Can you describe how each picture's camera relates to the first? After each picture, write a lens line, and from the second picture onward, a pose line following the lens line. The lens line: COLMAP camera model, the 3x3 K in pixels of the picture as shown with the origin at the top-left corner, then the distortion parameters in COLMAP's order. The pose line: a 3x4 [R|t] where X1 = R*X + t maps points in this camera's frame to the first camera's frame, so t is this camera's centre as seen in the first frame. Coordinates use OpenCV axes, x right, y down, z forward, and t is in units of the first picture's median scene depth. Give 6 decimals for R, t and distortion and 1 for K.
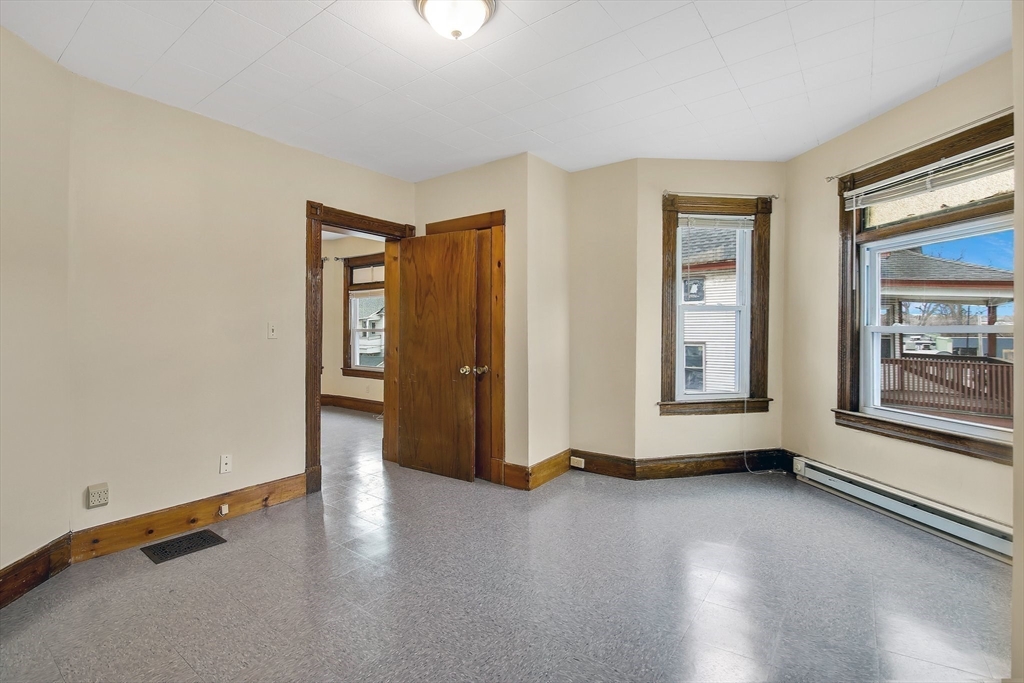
lens RADIAL K [[476.4, 0, 509.2], [0, 476.4, 332.3], [0, 0, 1]] dist [-0.001347, -0.000750]
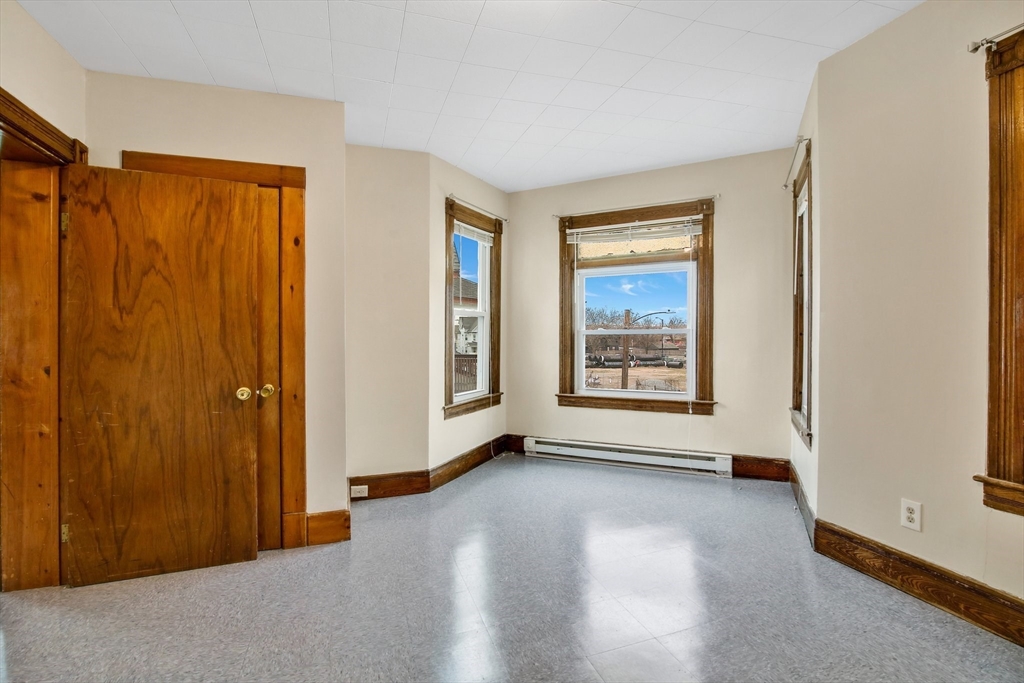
lens RADIAL K [[483.7, 0, 509.9], [0, 483.7, 339.0], [0, 0, 1]] dist [-0.001438, -0.000788]
pose [[0.573278, -0.008075, 0.819321, -0.430870], [0.010471, 0.999942, 0.002528, 0.005446], [-0.819294, 0.007130, 0.573330, 0.314628]]
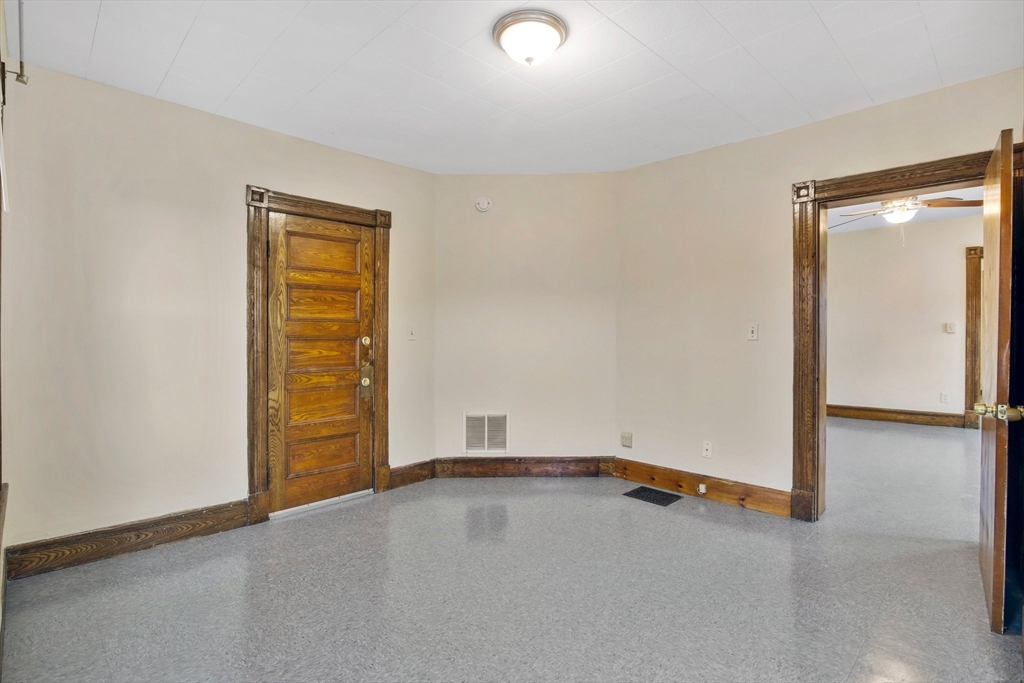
lens RADIAL K [[483.7, 0, 509.9], [0, 483.7, 339.0], [0, 0, 1]] dist [-0.001438, -0.000788]
pose [[-0.142983, 0.011336, -0.989660, 0.494717], [0.002207, 0.999936, 0.011135, -0.001393], [0.989723, -0.000592, -0.142999, 0.572595]]
